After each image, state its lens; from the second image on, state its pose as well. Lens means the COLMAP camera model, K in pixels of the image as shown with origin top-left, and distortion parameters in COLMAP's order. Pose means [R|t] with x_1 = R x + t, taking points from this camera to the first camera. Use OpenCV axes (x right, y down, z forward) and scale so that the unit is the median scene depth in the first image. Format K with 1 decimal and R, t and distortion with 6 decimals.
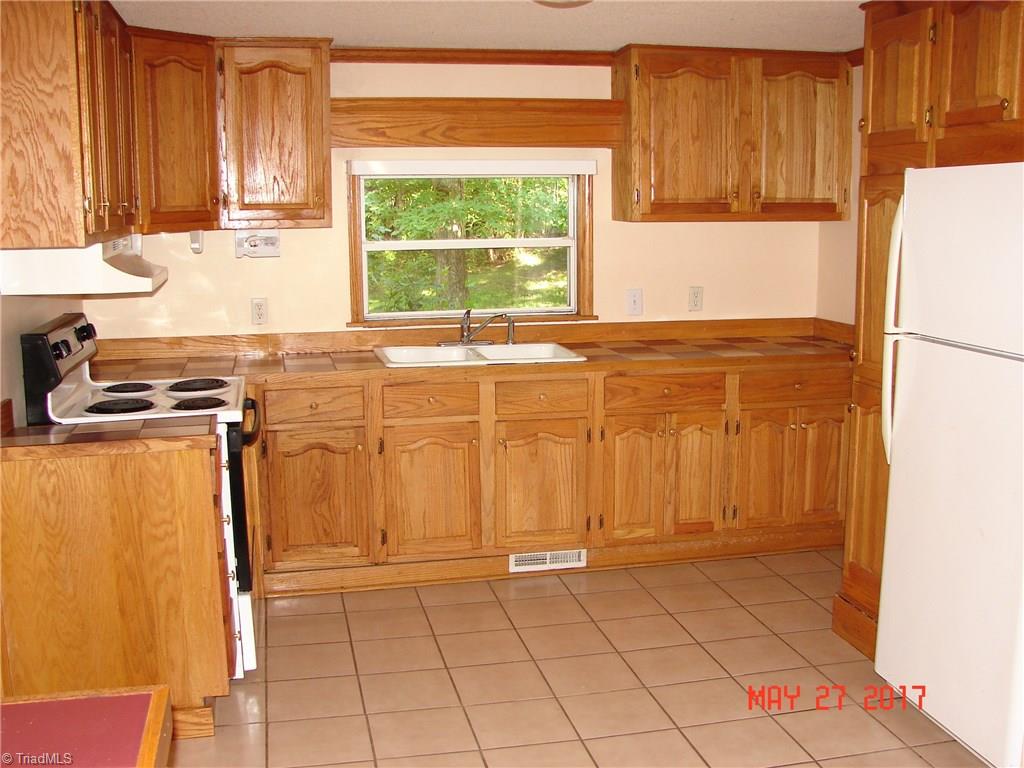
lens RADIAL K [[1106.4, 0, 512.0], [0, 1106.4, 384.0], [0, 0, 1]] dist [-0.225072, 0.294527]
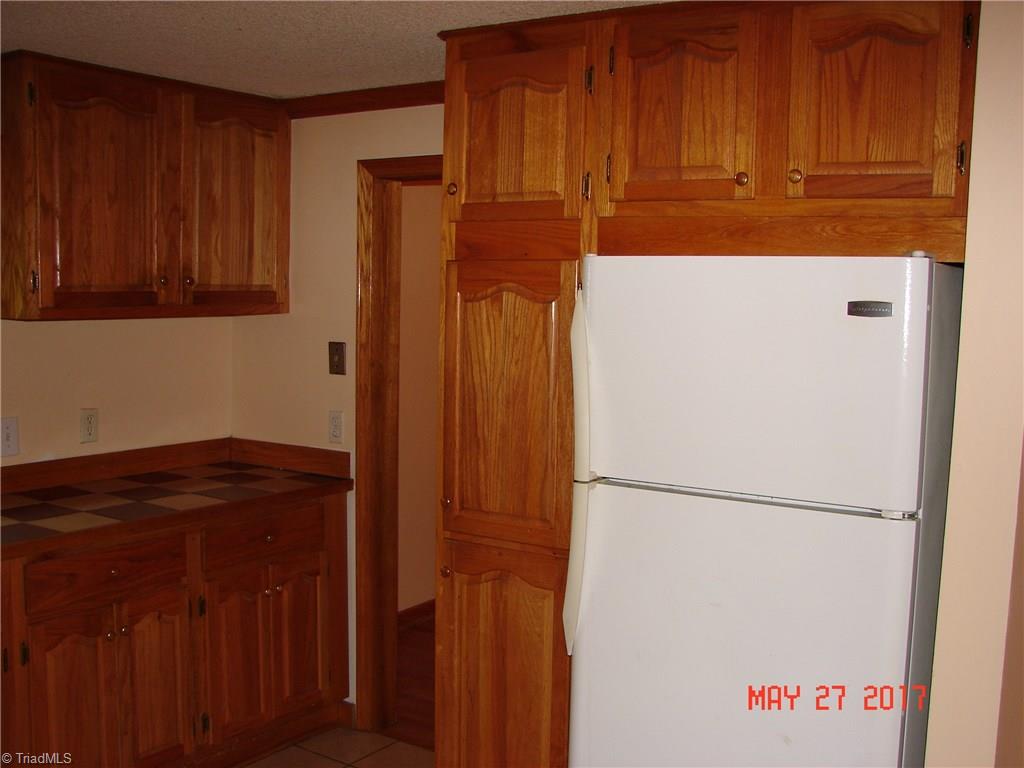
lens RADIAL K [[1106.4, 0, 512.0], [0, 1106.4, 384.0], [0, 0, 1]] dist [-0.225072, 0.294527]
pose [[0.714358, -0.039627, 0.698658, -0.141177], [0.088459, 0.995500, -0.033983, -0.064855], [-0.694167, 0.086078, 0.714648, 0.357940]]
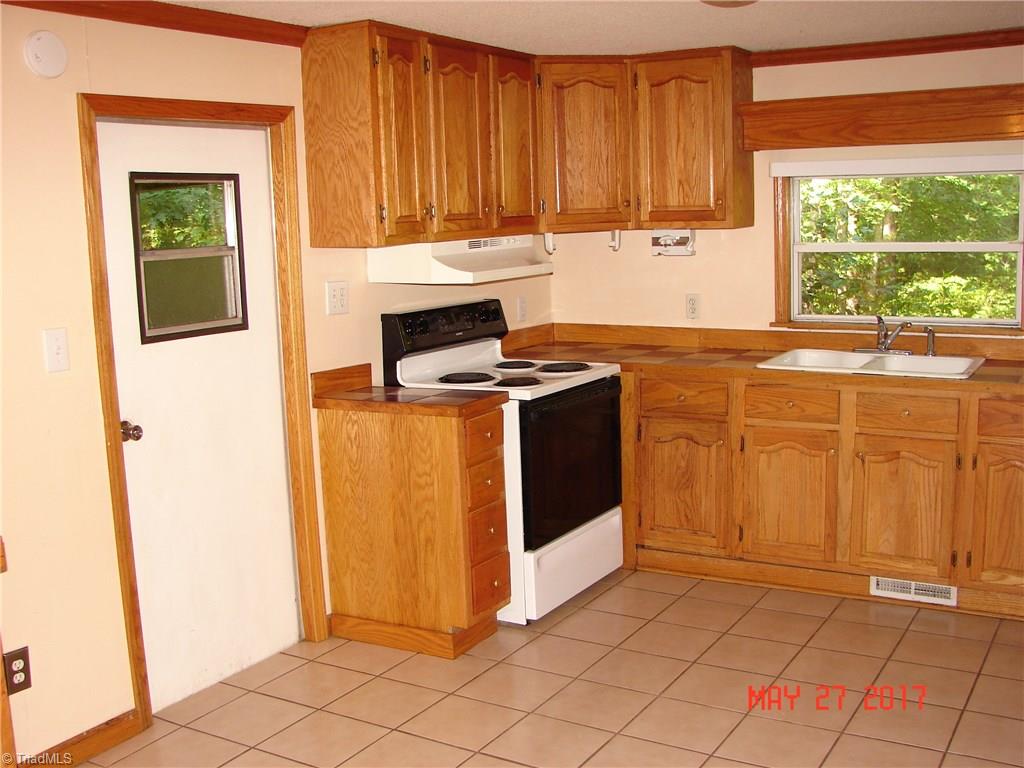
lens RADIAL K [[1106.4, 0, 512.0], [0, 1106.4, 384.0], [0, 0, 1]] dist [-0.225072, 0.294527]
pose [[0.723374, 0.090098, -0.684553, 0.404271], [-0.084514, 0.995548, 0.041724, -0.022493], [0.685264, 0.027673, 0.727768, 0.110660]]
